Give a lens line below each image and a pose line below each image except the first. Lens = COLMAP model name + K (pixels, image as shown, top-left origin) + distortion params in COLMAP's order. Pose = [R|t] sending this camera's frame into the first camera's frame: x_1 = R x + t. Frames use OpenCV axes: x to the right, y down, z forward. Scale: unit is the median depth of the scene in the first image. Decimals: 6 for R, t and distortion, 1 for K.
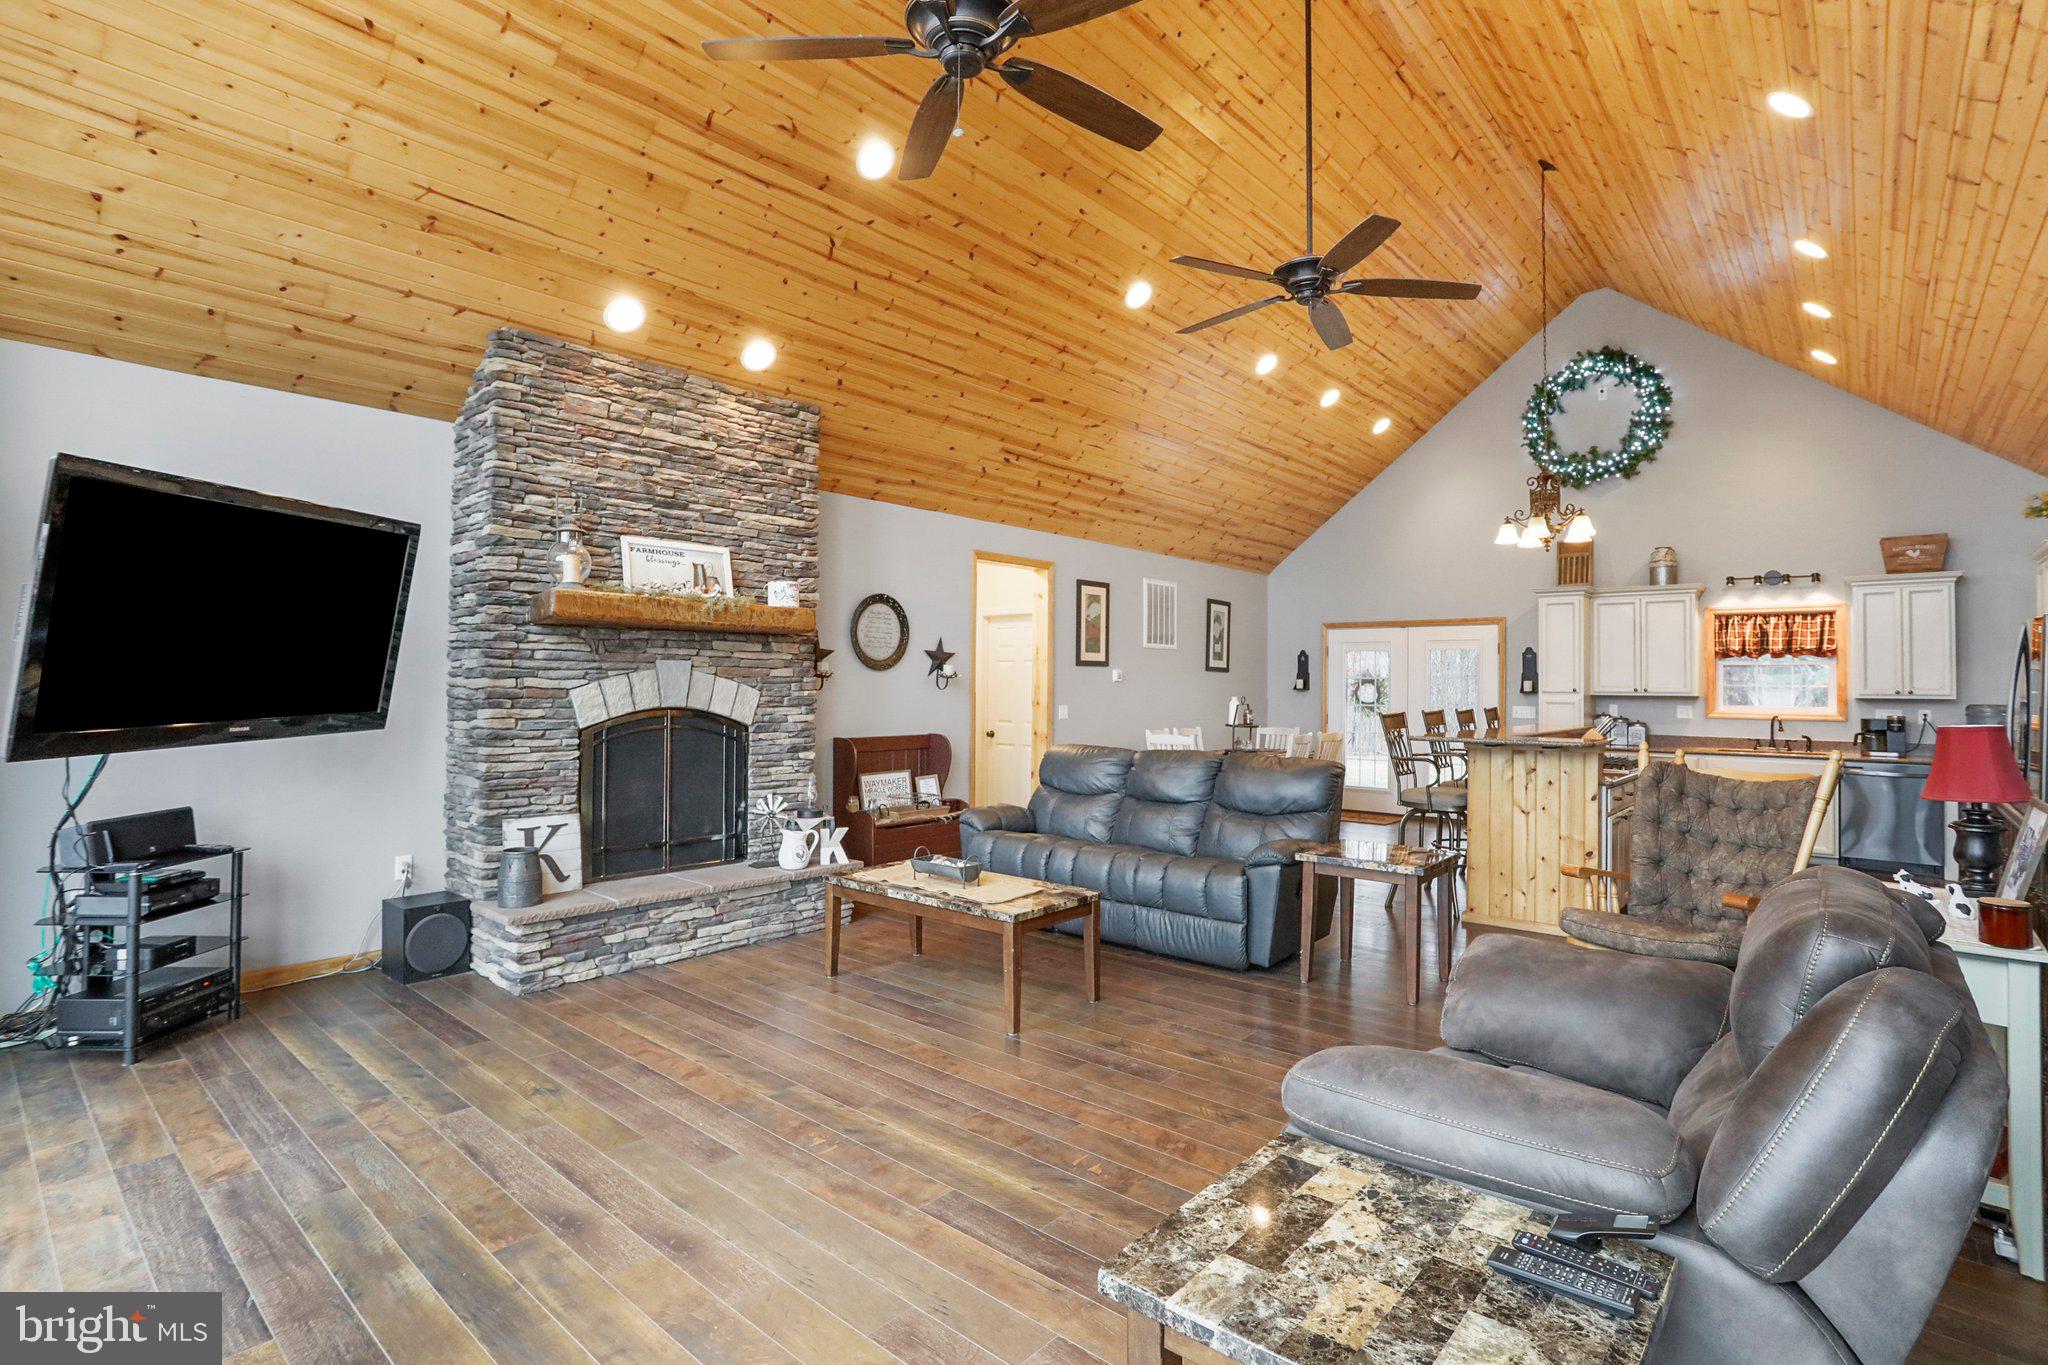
lens RADIAL K [[994.2, 0, 1029.4], [0, 994.2, 663.3], [0, 0, 1]] dist [-0.063832, 0.037044]
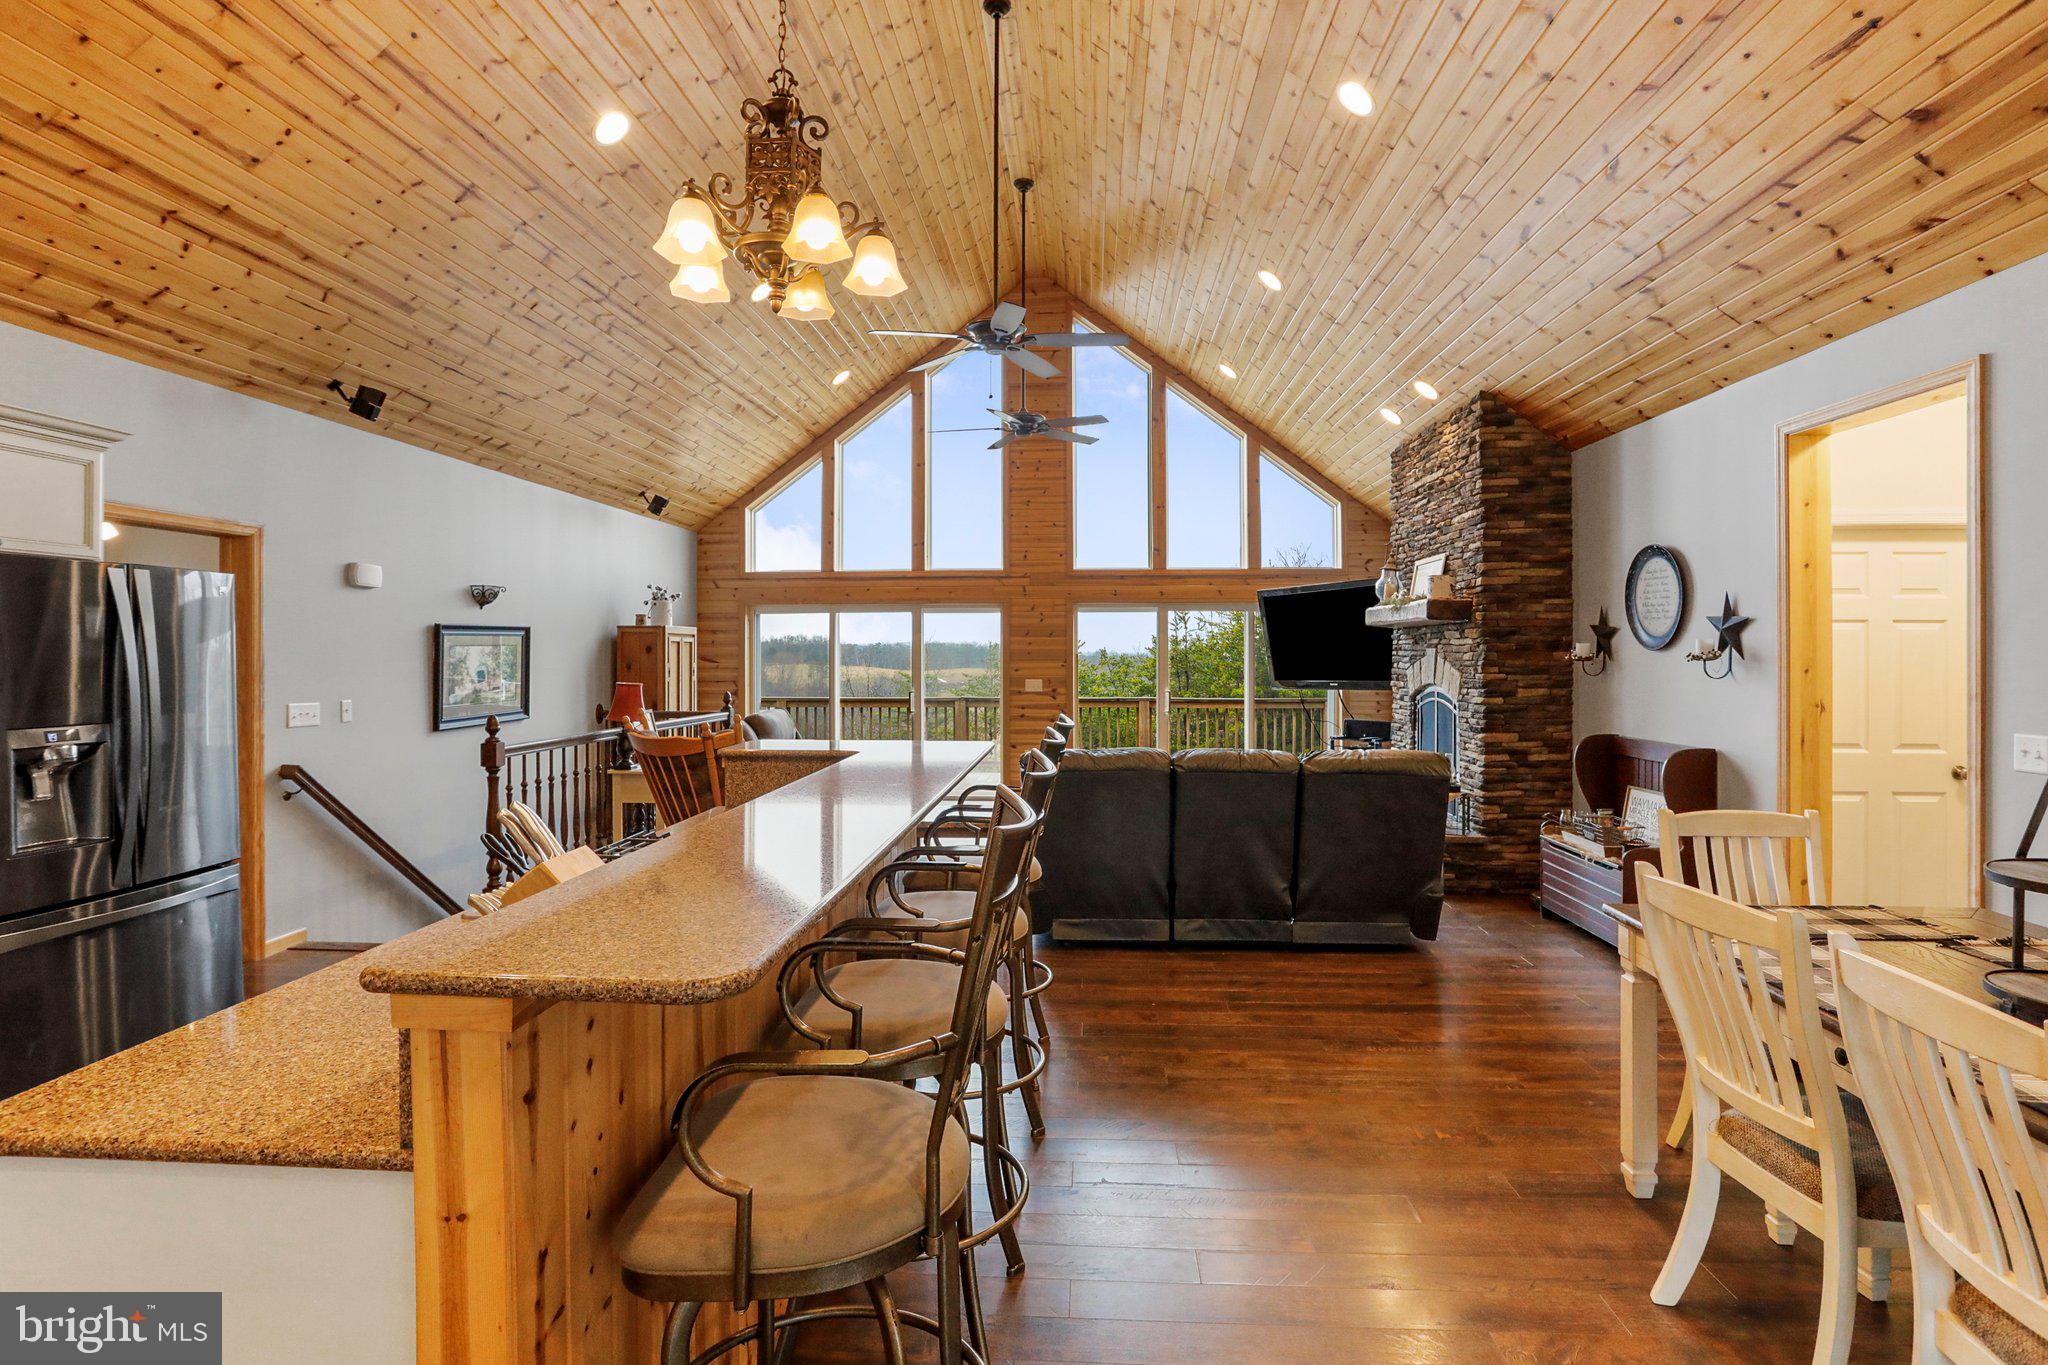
lens RADIAL K [[1026.3, 0, 1020.7], [0, 1026.3, 648.6], [0, 0, 1]] dist [-0.066057, 0.035523]
pose [[-0.798124, -0.011907, -0.602376, 0.592934], [0.005283, 0.999628, -0.026759, 0.020478], [0.602470, -0.024539, -0.797764, 1.173281]]
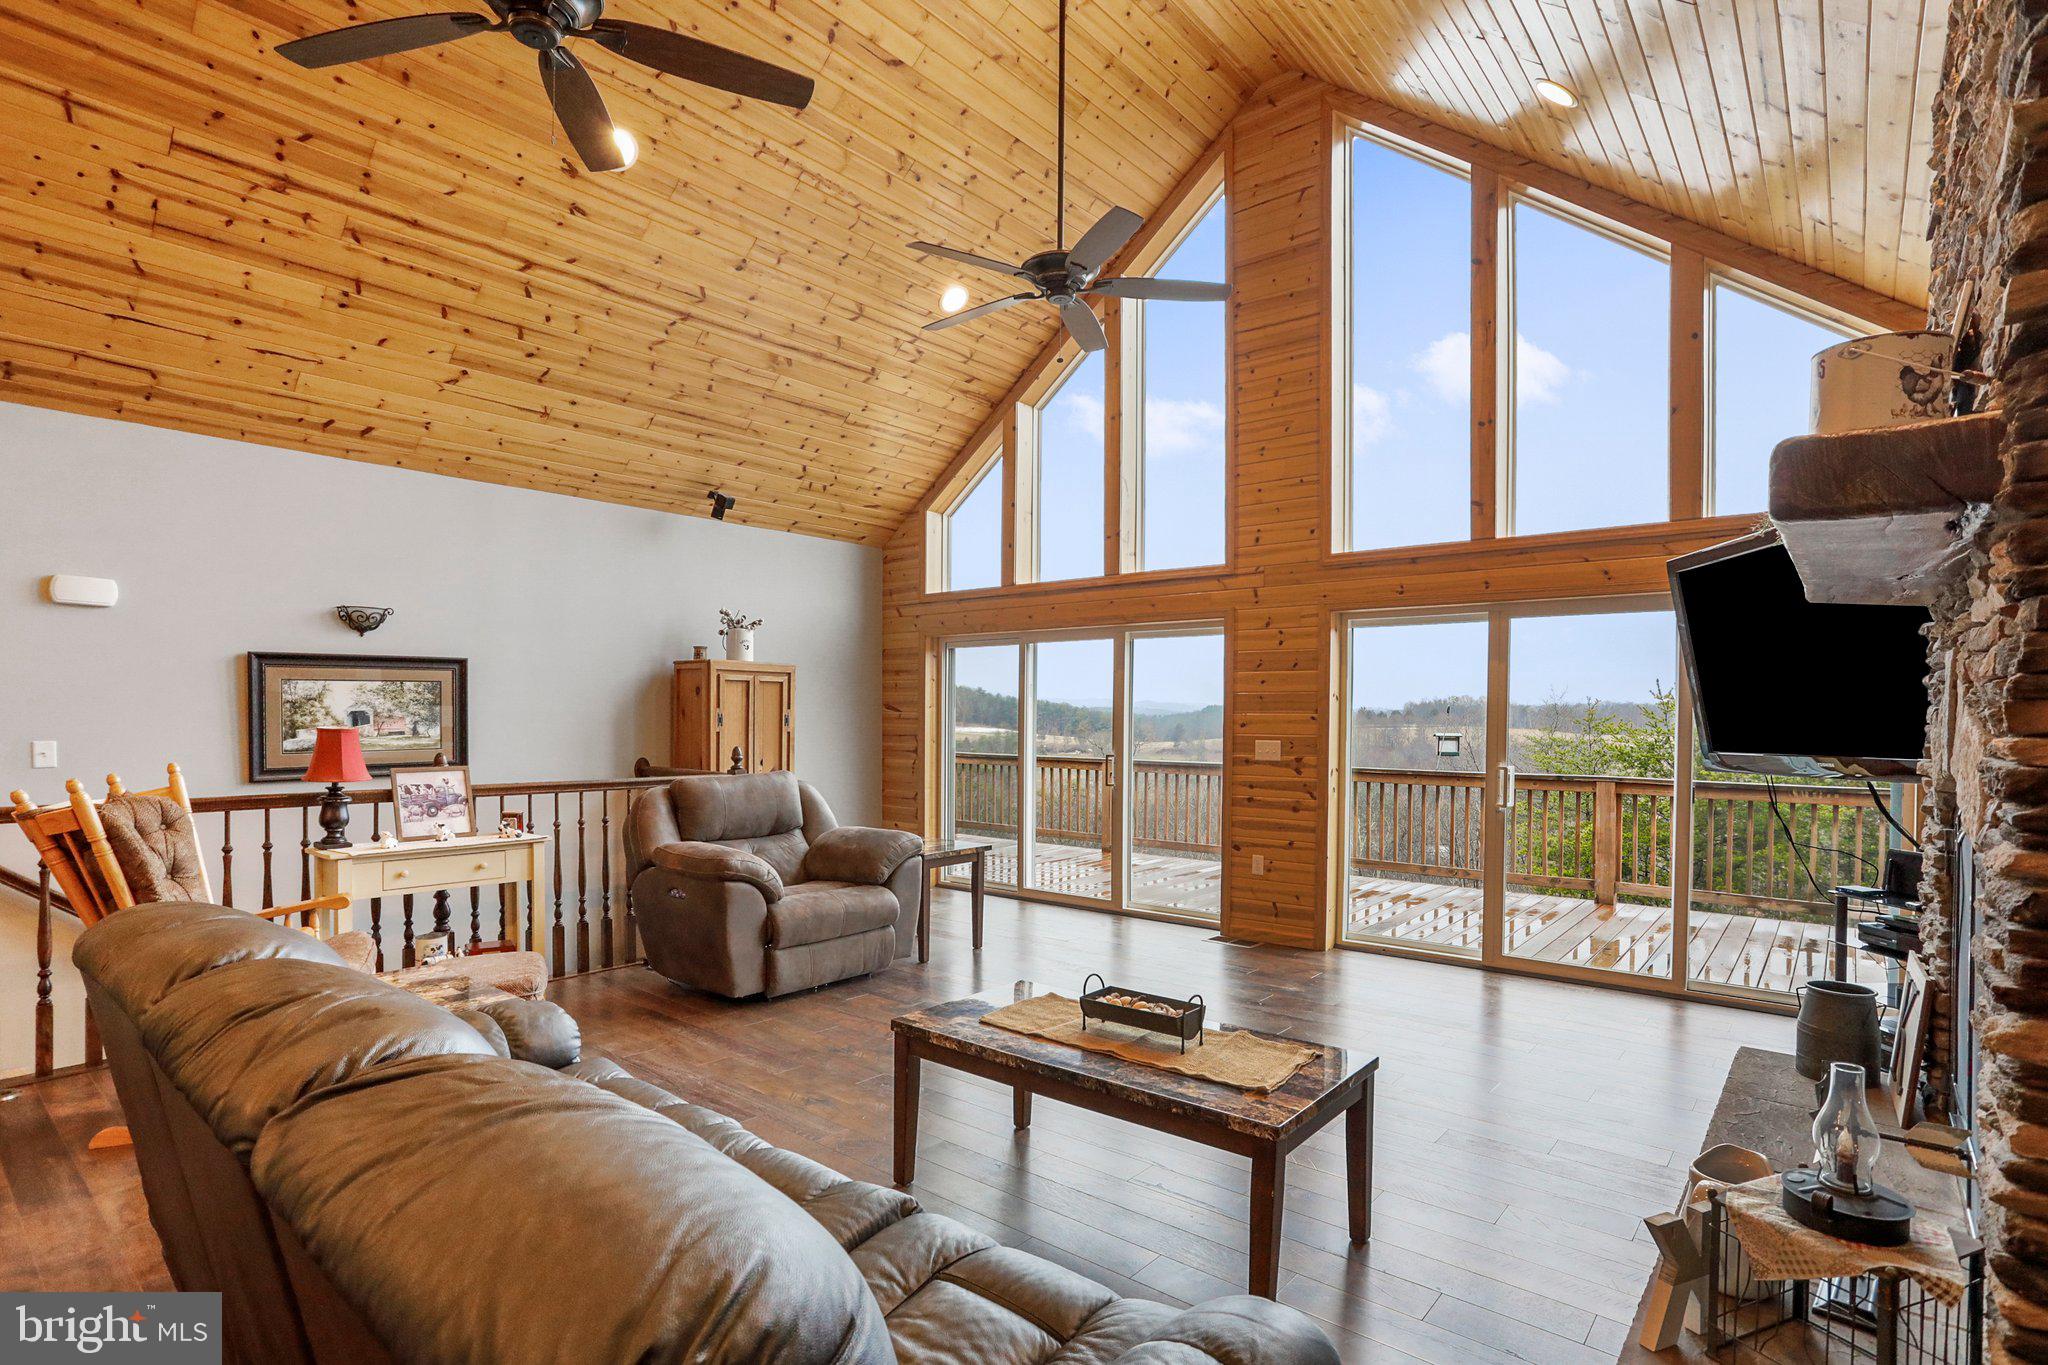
lens RADIAL K [[1013.7, 0, 1030.9], [0, 1013.7, 730.3], [0, 0, 1]] dist [-0.066392, 0.037851]
pose [[-0.999558, -0.014484, -0.025971, 0.002987], [-0.014398, 0.999890, -0.003500, 0.022376], [0.026019, -0.003125, -0.999657, 0.919192]]
